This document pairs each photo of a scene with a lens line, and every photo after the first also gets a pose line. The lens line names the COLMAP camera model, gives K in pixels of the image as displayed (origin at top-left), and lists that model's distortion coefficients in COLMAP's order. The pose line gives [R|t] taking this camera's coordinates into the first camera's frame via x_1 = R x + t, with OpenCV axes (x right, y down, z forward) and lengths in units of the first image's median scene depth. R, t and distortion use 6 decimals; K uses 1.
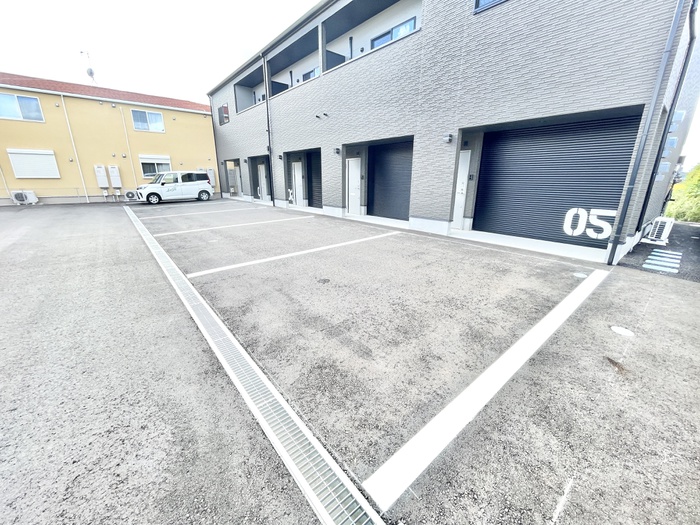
lens RADIAL K [[281.9, 0, 351.5], [0, 281.9, 260.1], [0, 0, 1]] dist [-0.002756, -0.000050]
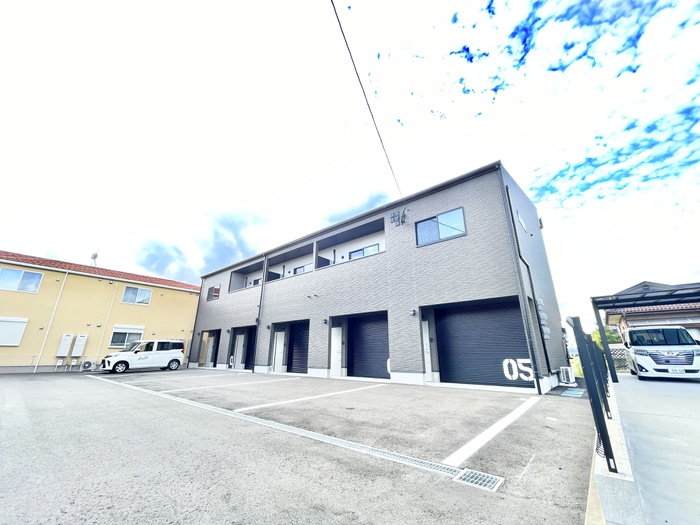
lens RADIAL K [[281.9, 0, 350.6], [0, 281.9, 261.5], [0, 0, 1]] dist [-0.002756, -0.000050]
pose [[0.986574, 0.050511, 0.155308, -0.146662], [0.046533, 0.824612, -0.563782, 0.108986], [-0.156546, 0.563439, 0.811190, -0.196485]]
